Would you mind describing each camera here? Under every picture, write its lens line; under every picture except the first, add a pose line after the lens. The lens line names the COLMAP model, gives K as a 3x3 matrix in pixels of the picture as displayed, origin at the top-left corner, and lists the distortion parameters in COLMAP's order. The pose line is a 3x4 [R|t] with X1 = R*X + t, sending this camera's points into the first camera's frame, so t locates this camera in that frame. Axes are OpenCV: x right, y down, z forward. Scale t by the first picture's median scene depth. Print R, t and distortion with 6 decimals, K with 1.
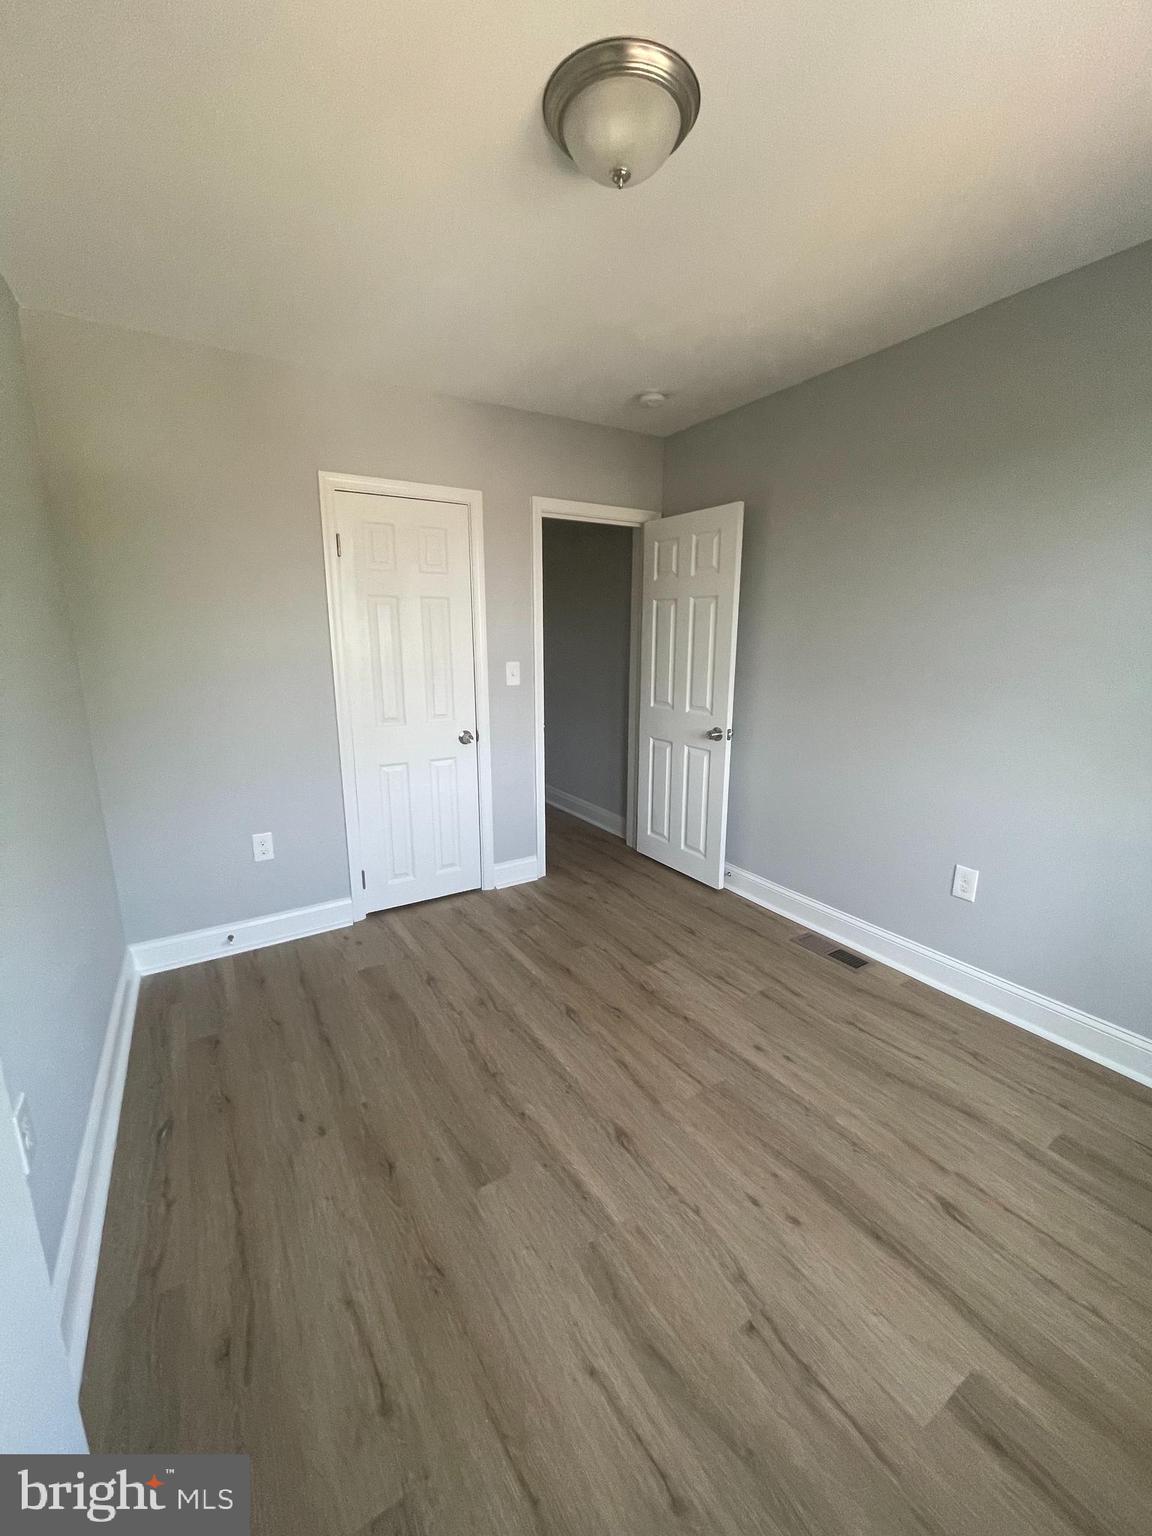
lens RADIAL K [[622.8, 0, 571.5], [0, 622.8, 763.5], [0, 0, 1]] dist [-0.005309, -0.000159]
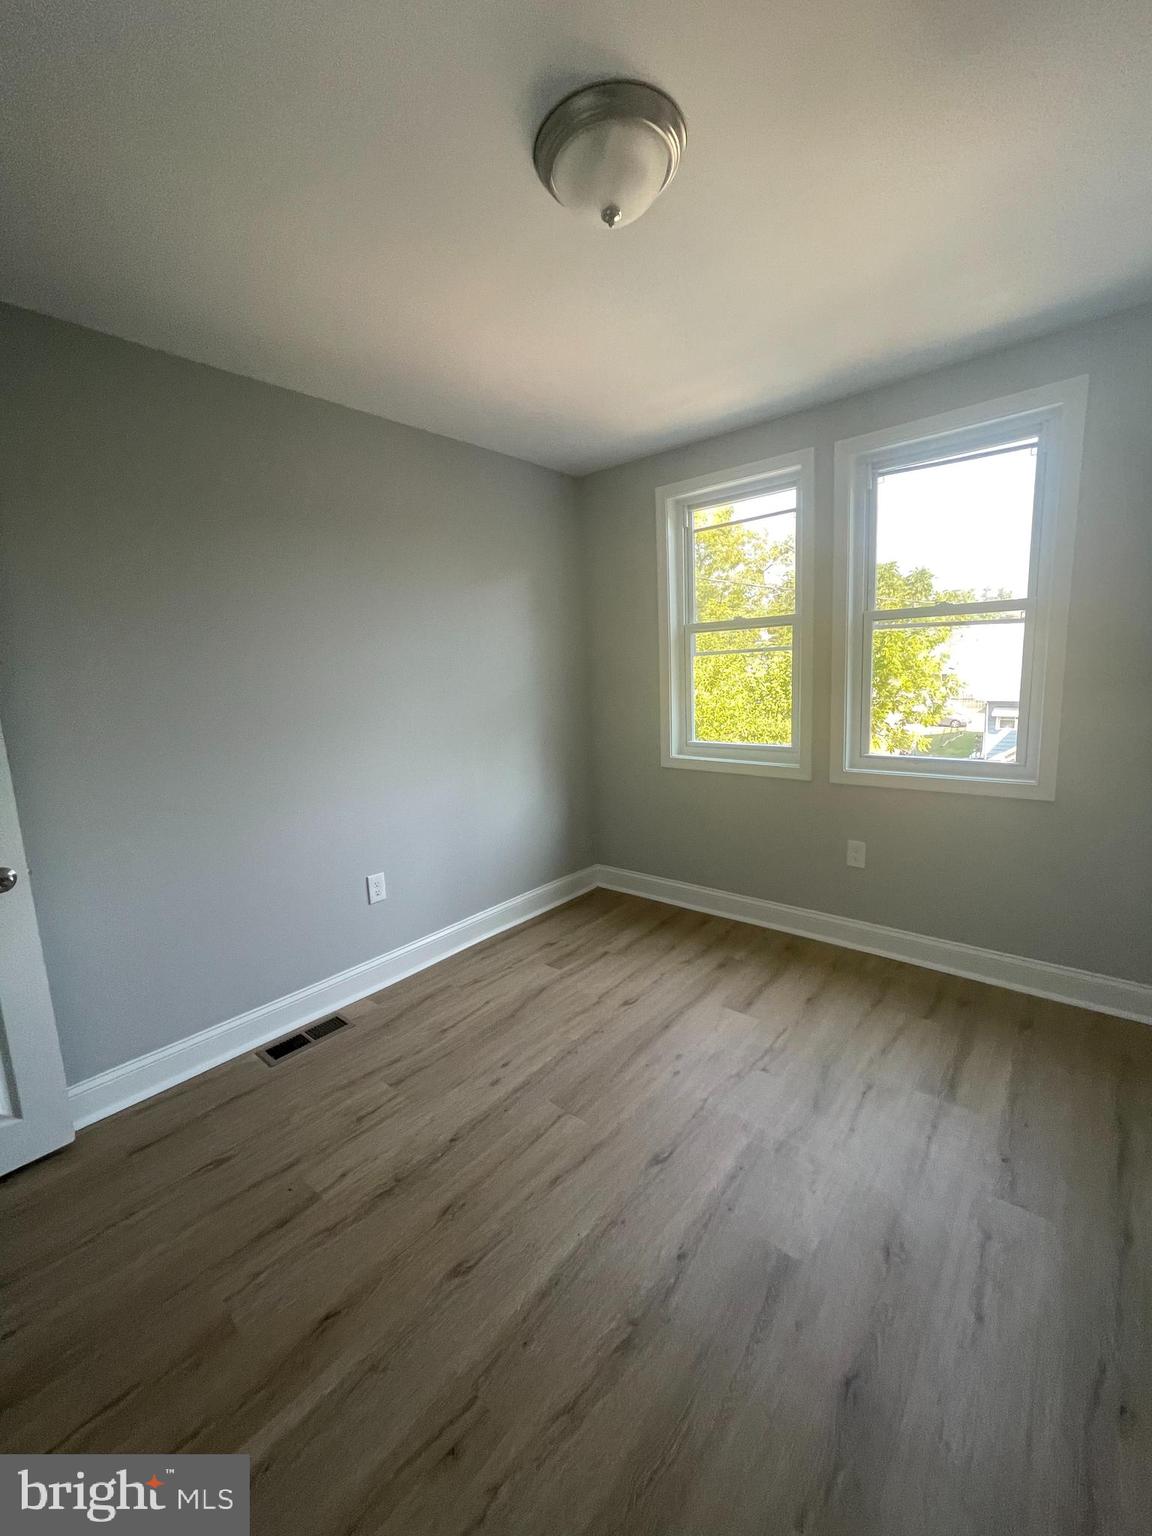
lens RADIAL K [[622.8, 0, 571.5], [0, 622.8, 763.5], [0, 0, 1]] dist [-0.005309, -0.000159]
pose [[-0.303151, -0.128530, 0.944235, -0.609725], [0.242527, 0.947829, 0.206884, -0.201319], [-0.921564, 0.291720, -0.256163, 0.992640]]
